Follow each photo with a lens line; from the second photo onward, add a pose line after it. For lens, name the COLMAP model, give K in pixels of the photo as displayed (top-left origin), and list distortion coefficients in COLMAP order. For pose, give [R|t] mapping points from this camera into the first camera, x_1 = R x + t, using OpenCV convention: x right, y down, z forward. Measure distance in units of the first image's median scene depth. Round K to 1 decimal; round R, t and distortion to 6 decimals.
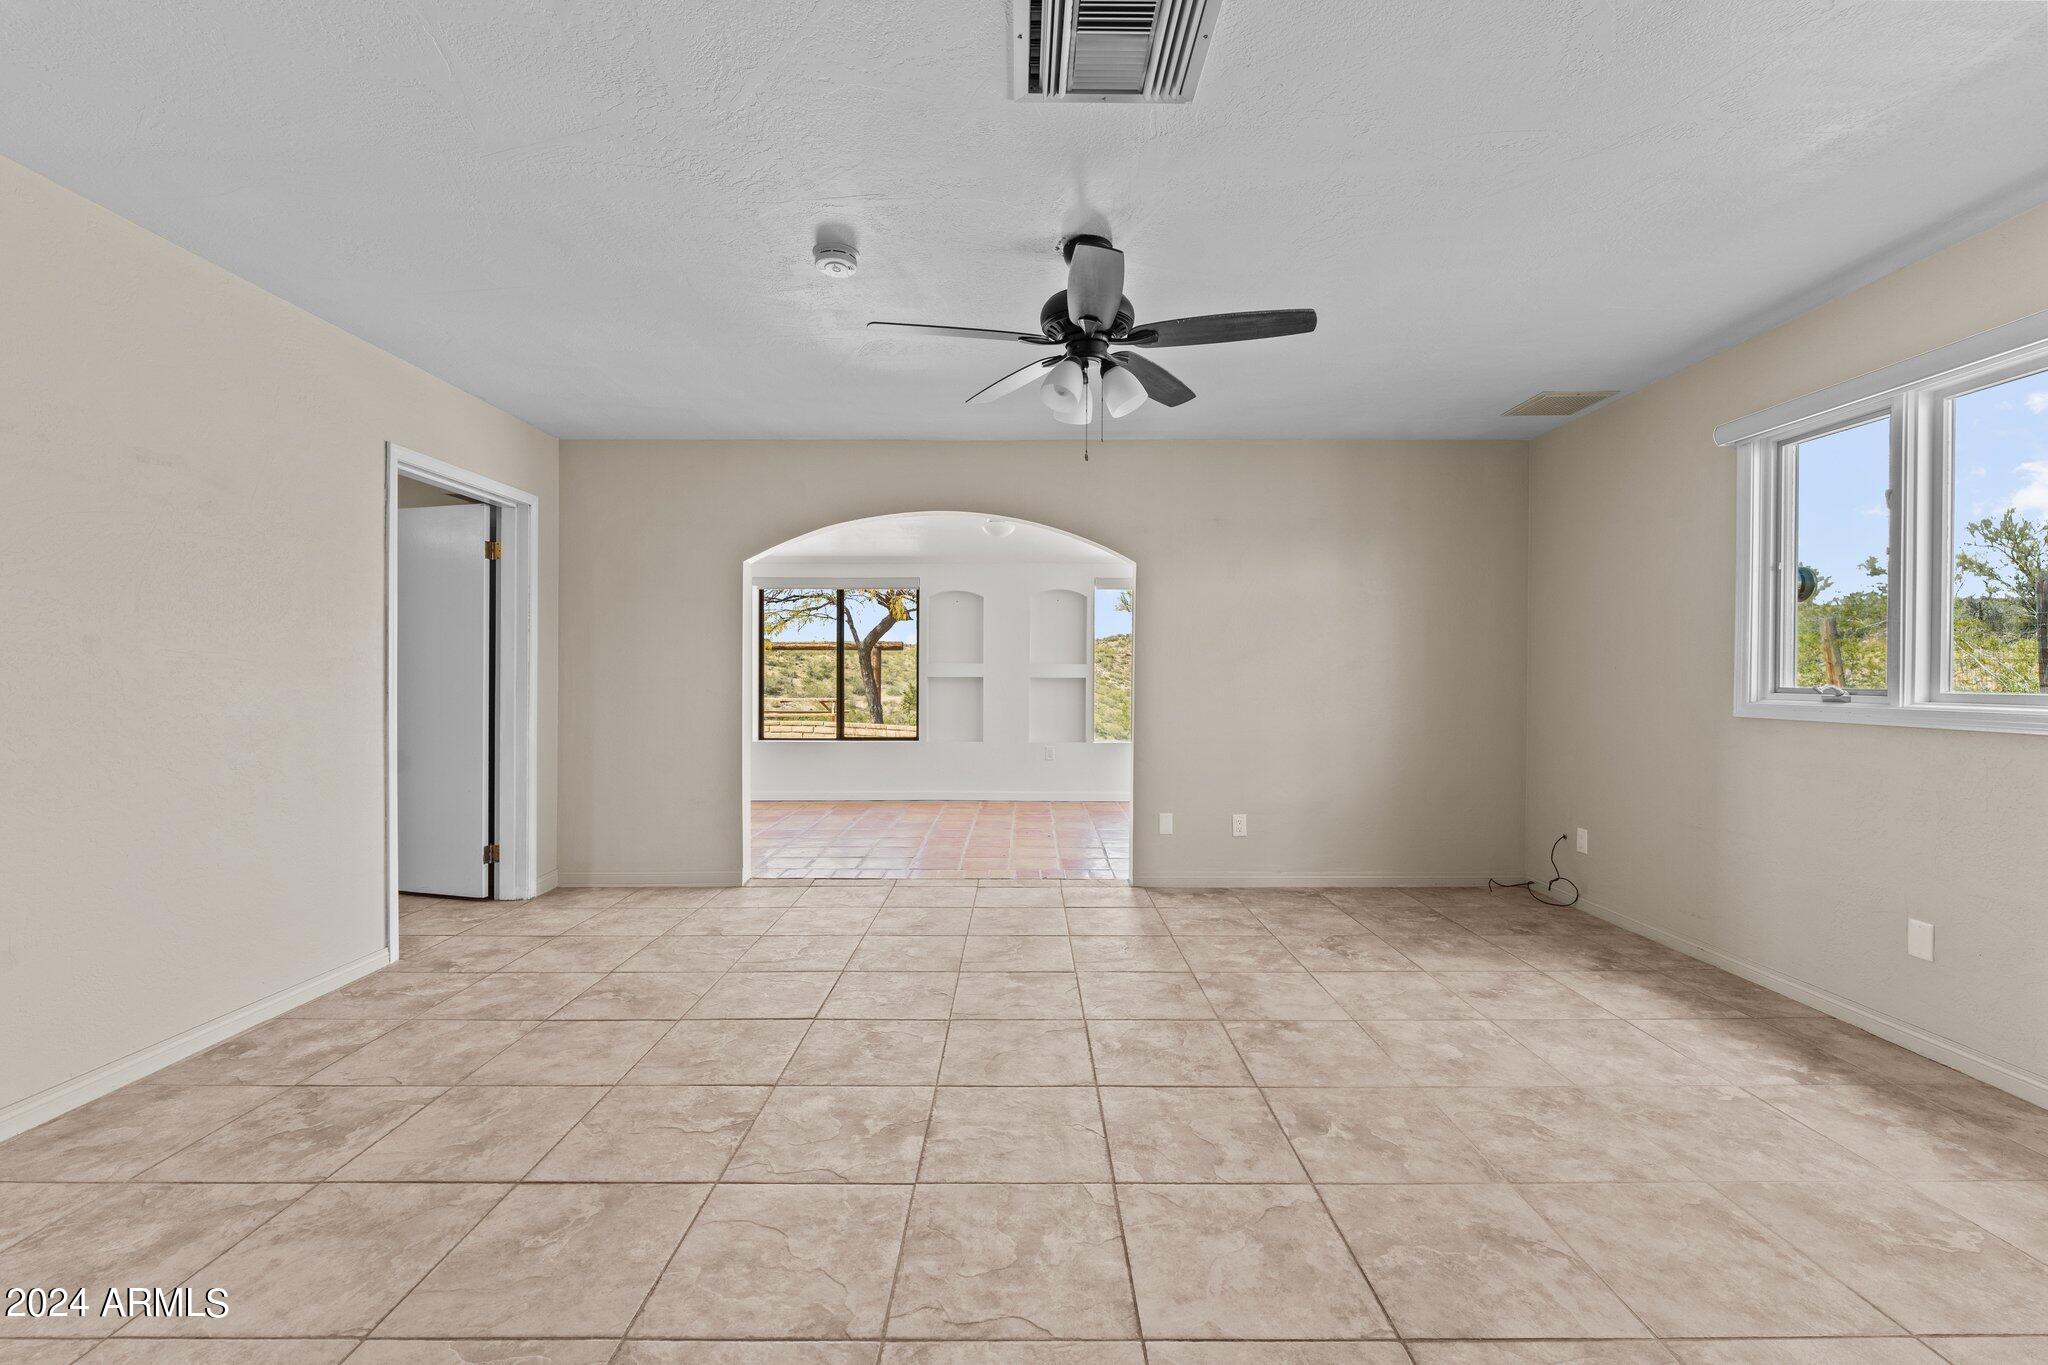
lens RADIAL K [[844.2, 0, 1024.0], [0, 844.2, 682.5], [0, 0, 1]] dist [-0.003262, -0.000116]
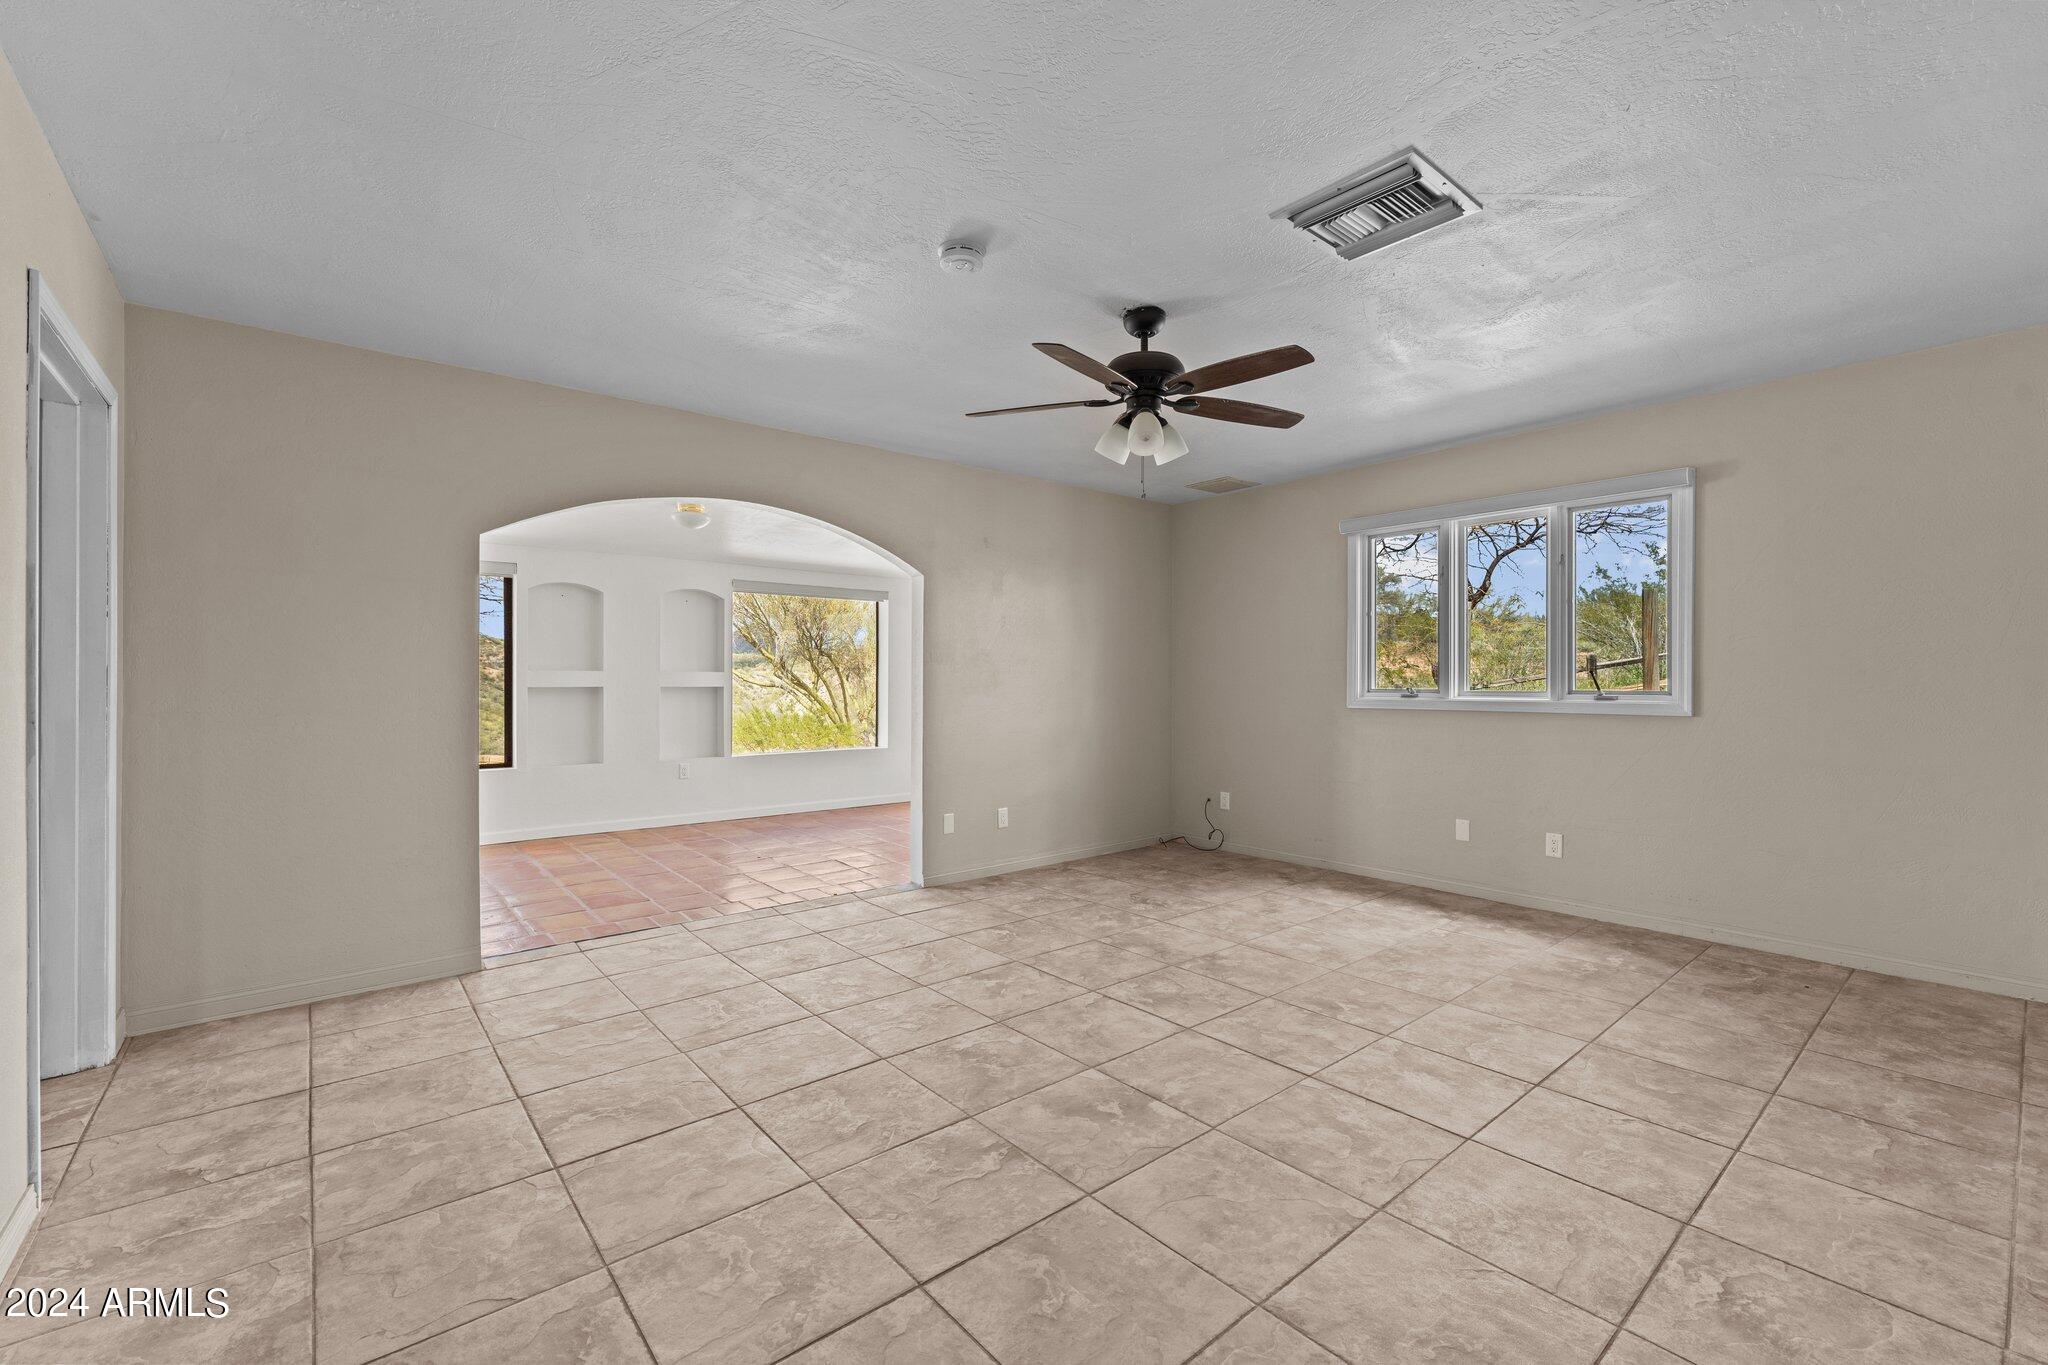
lens RADIAL K [[857.2, 0, 1024.0], [0, 857.2, 682.5], [0, 0, 1]] dist [-0.003500, 0.000594]
pose [[0.770485, -0.005283, 0.637436, -0.667889], [0.010926, 0.999928, -0.004918, -0.004794], [-0.637364, 0.010754, 0.770488, 0.164920]]
